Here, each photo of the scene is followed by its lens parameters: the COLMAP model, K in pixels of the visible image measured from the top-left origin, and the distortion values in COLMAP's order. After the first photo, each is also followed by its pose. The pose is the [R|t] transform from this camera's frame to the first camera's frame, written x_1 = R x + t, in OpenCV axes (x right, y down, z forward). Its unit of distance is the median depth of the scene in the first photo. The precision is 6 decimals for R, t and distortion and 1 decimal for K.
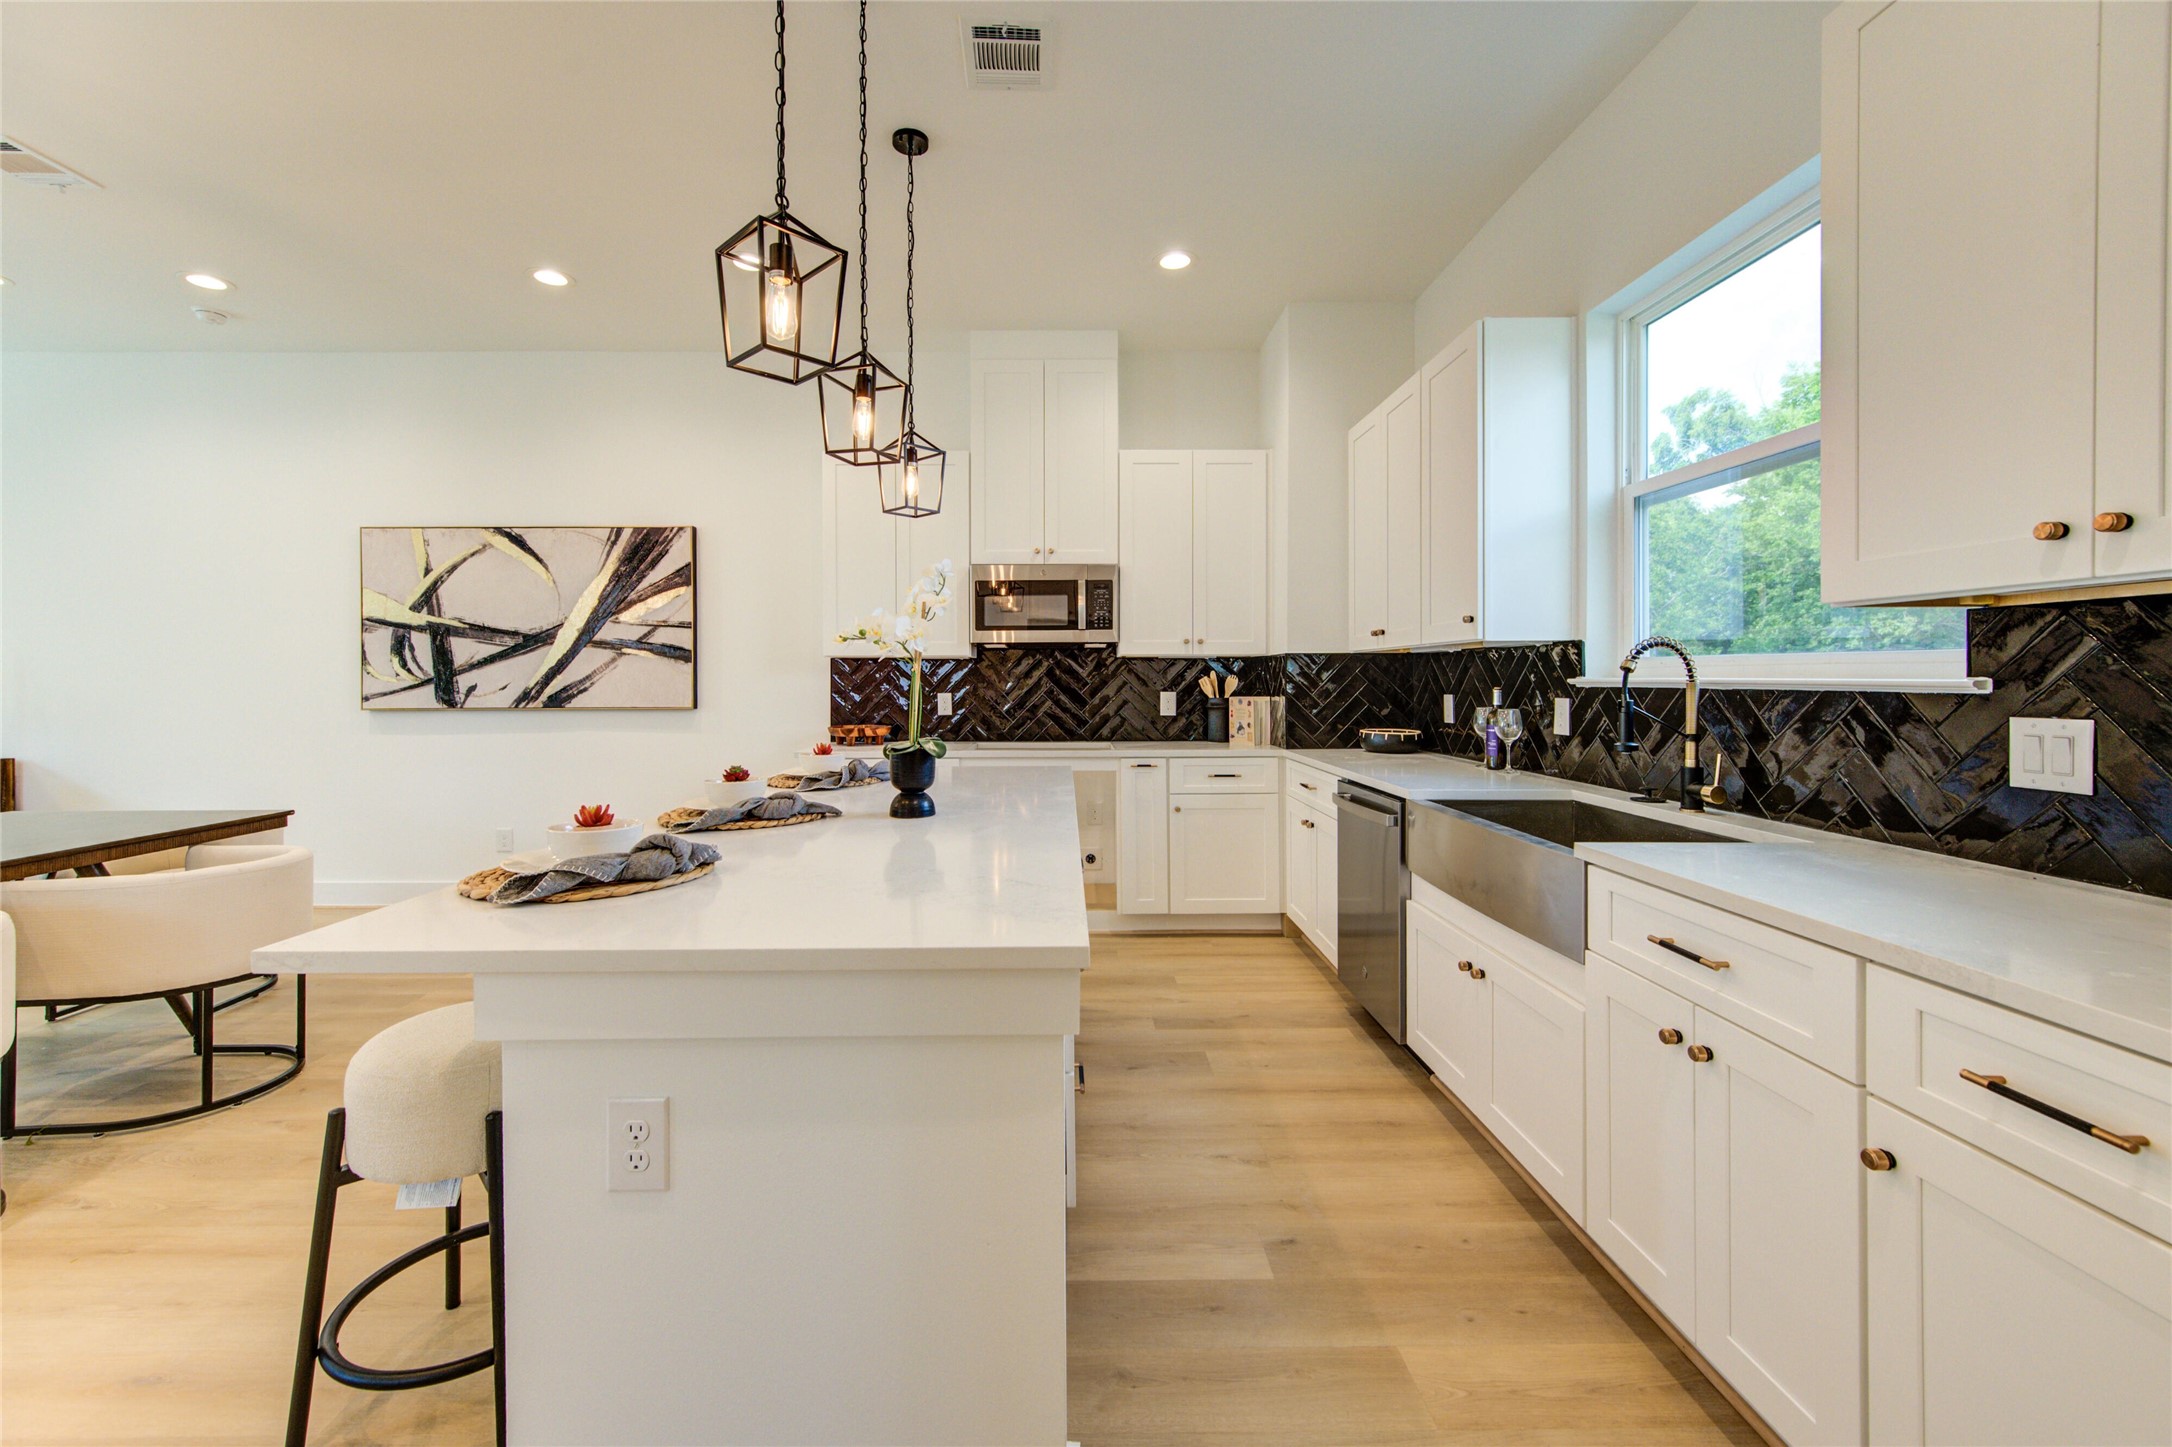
lens RADIAL K [[859.1, 0, 1060.7], [0, 859.1, 683.4], [0, 0, 1]] dist [0.001883, -0.001167]
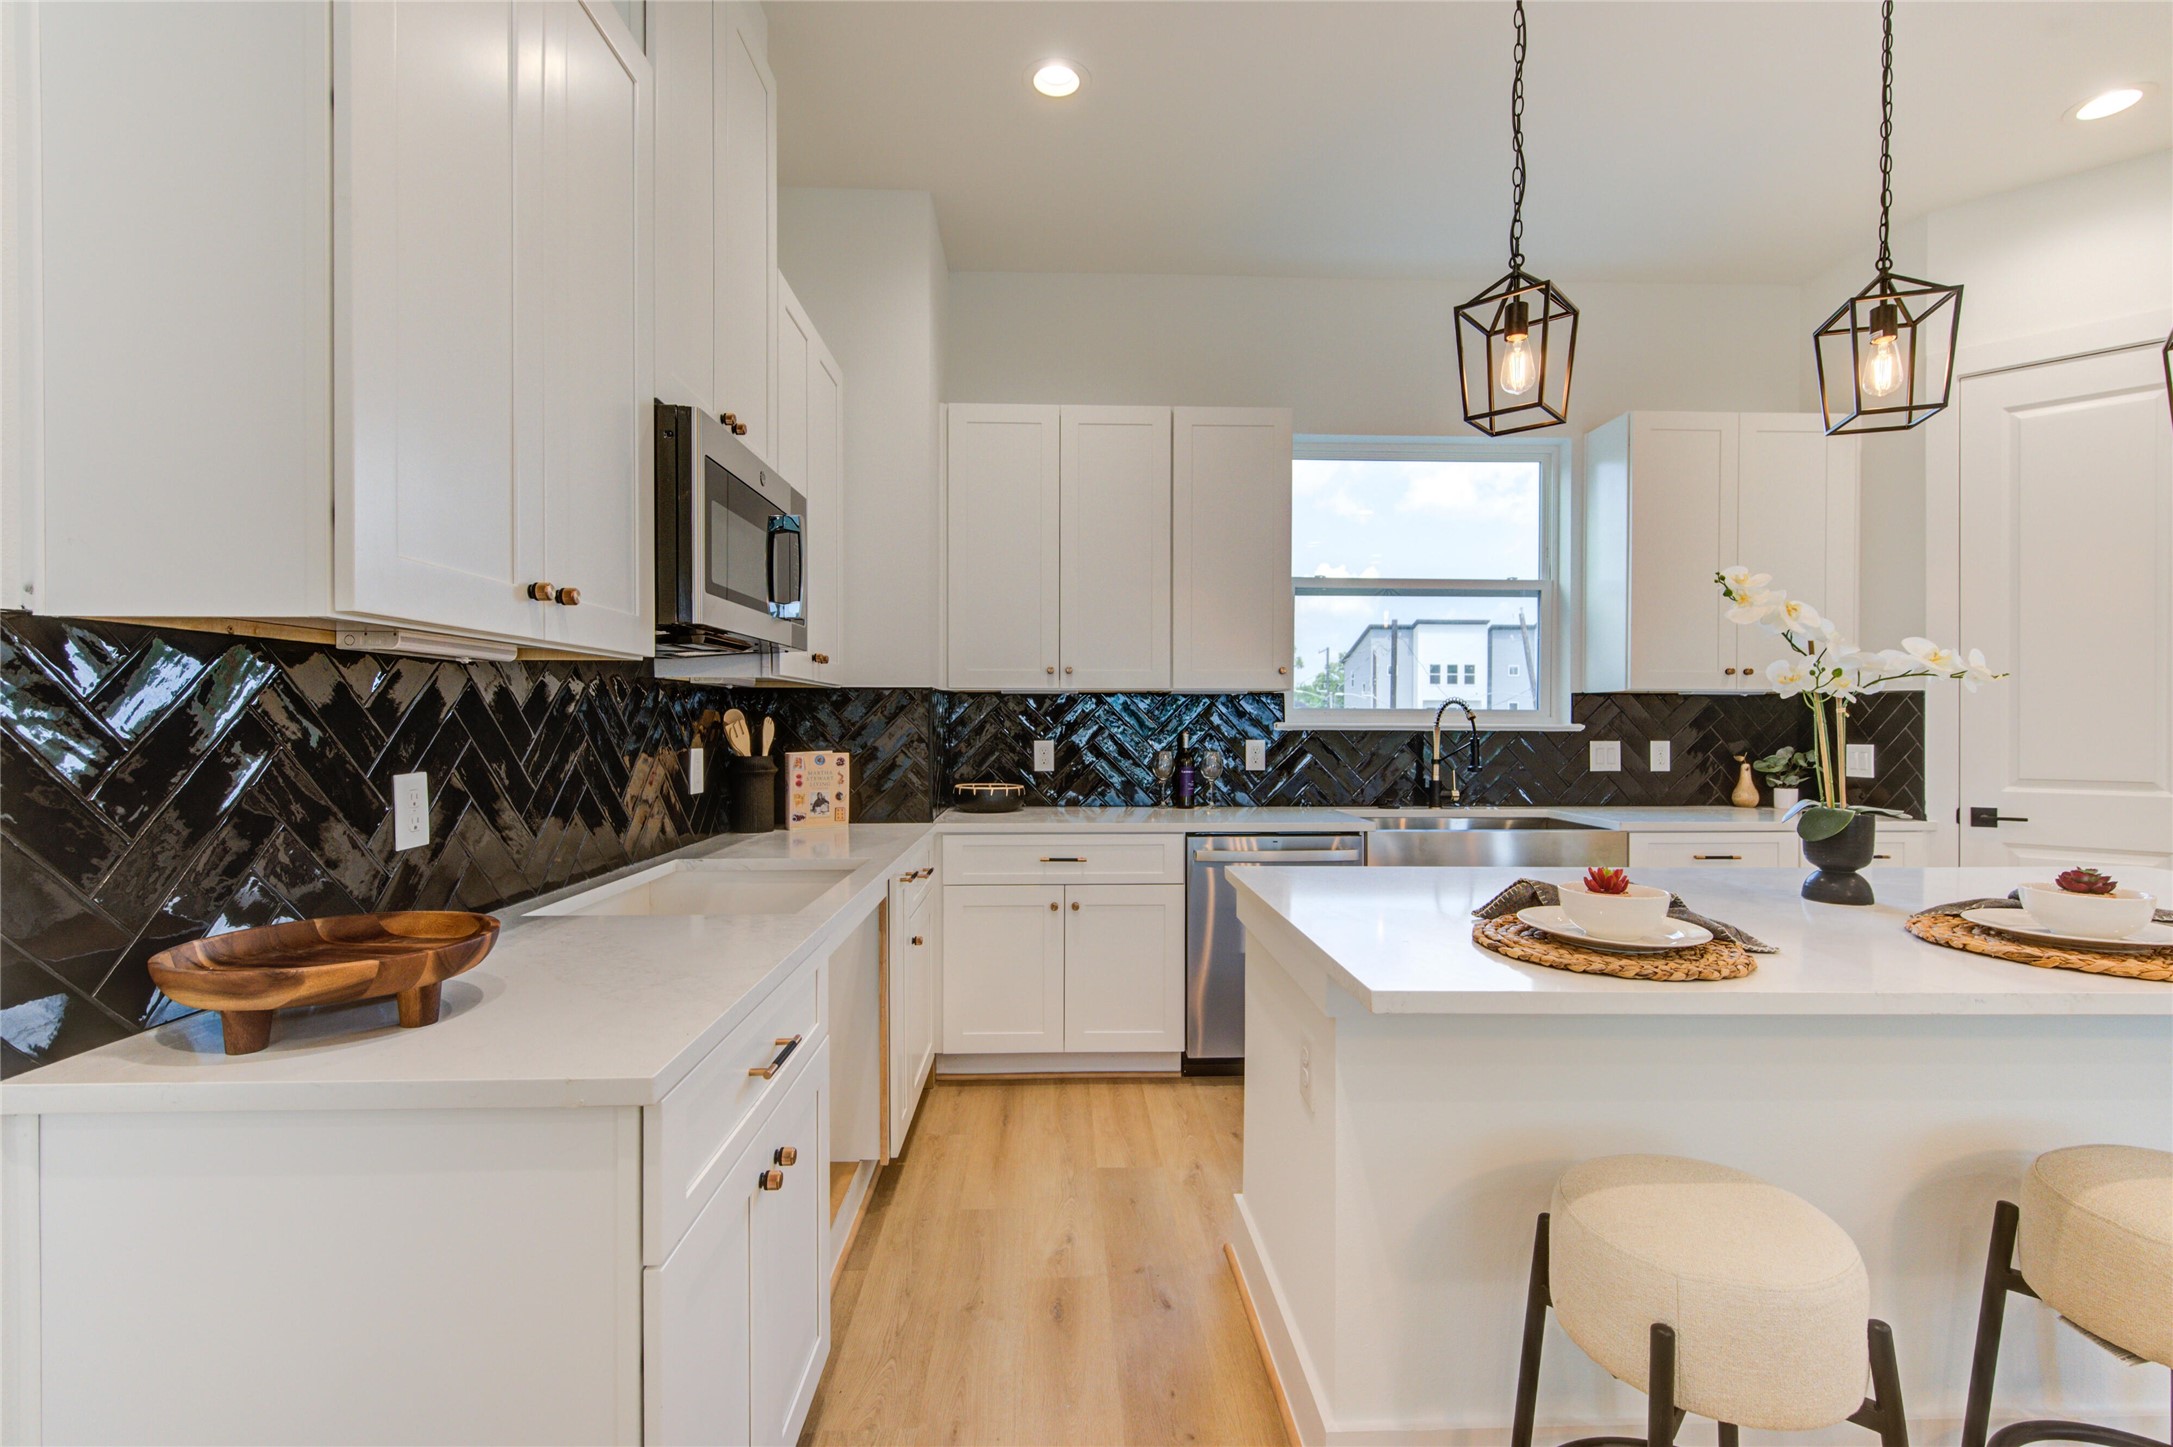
lens RADIAL K [[965.9, 0, 1078.5], [0, 965.9, 727.1], [0, 0, 1]] dist [0.003415, -0.003576]
pose [[-0.030275, -0.005196, 0.999528, -0.611504], [0.003233, 0.999981, 0.005296, -0.007160], [-0.999536, 0.003392, -0.030258, 1.021732]]
